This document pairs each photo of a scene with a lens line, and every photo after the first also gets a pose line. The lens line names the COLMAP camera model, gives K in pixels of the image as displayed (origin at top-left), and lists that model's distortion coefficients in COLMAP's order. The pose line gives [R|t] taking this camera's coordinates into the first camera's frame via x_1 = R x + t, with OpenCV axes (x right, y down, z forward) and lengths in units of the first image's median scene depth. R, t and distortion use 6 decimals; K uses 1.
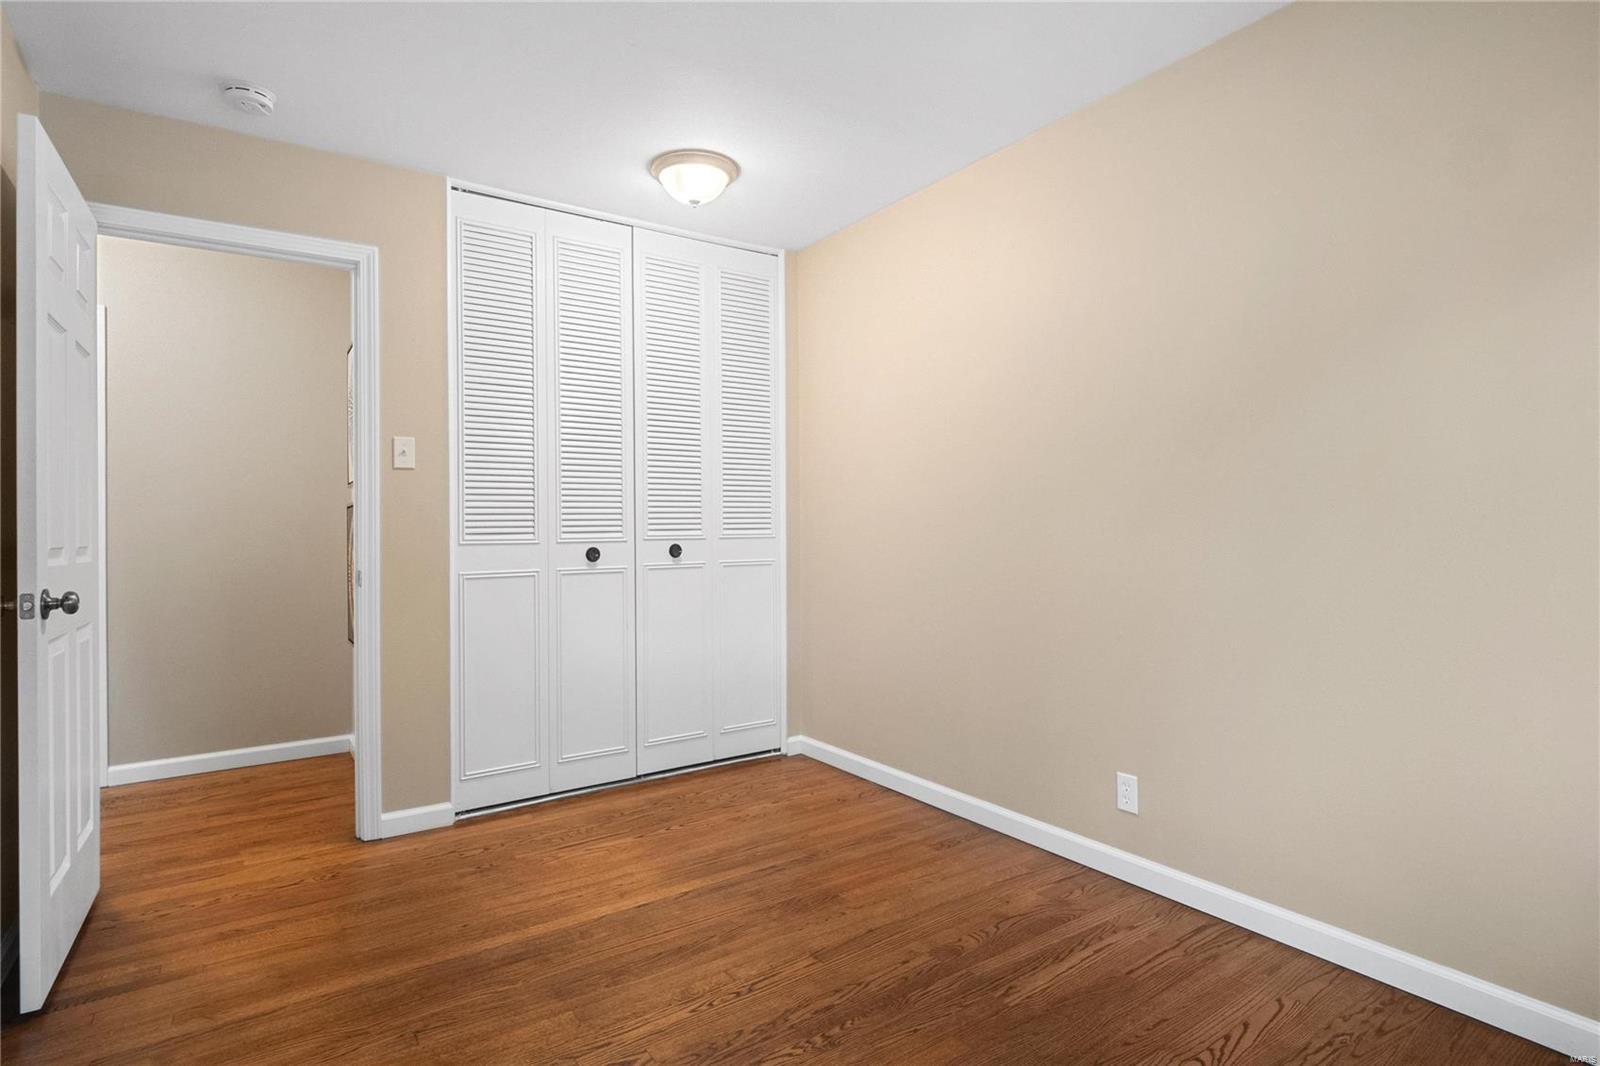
lens RADIAL K [[807.8, 0, 793.0], [0, 807.8, 538.4], [0, 0, 1]] dist [0.004026, -0.005360]
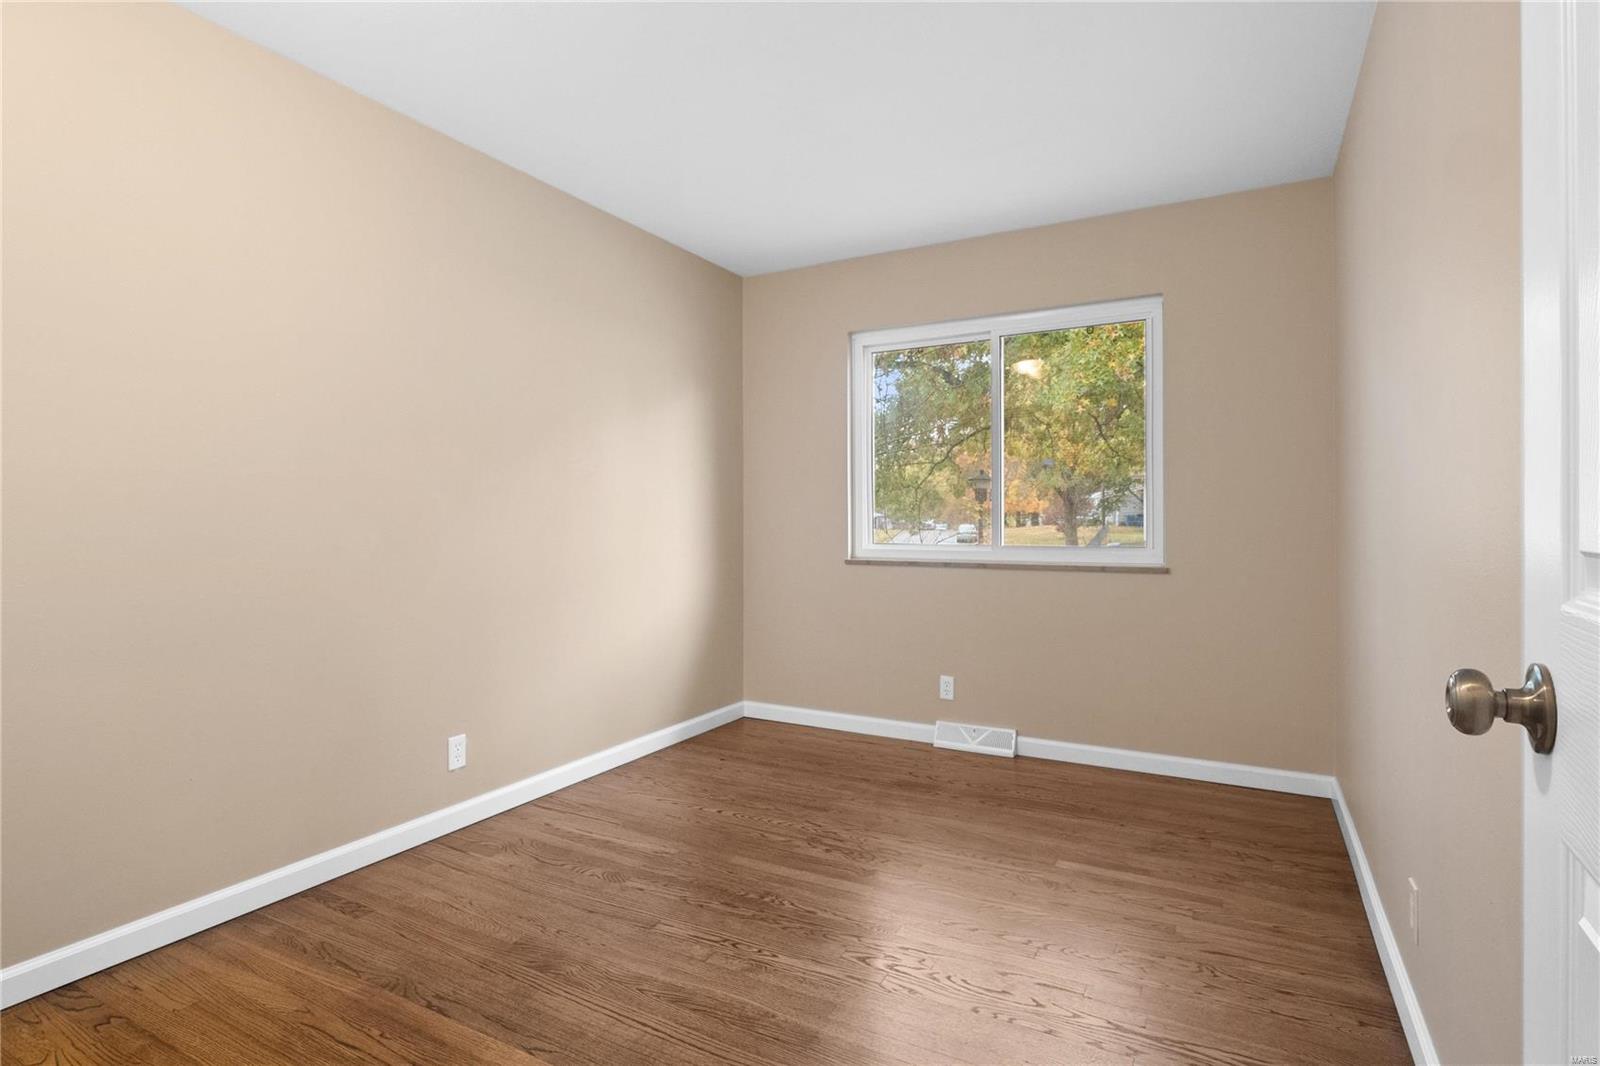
lens RADIAL K [[807.8, 0, 799.4], [0, 807.8, 529.8], [0, 0, 1]] dist [0.004026, -0.005360]
pose [[-0.448270, -0.001371, 0.893897, -0.918632], [0.019447, 0.999747, 0.011286, -0.004441], [-0.893687, 0.022443, -0.448130, 1.189141]]
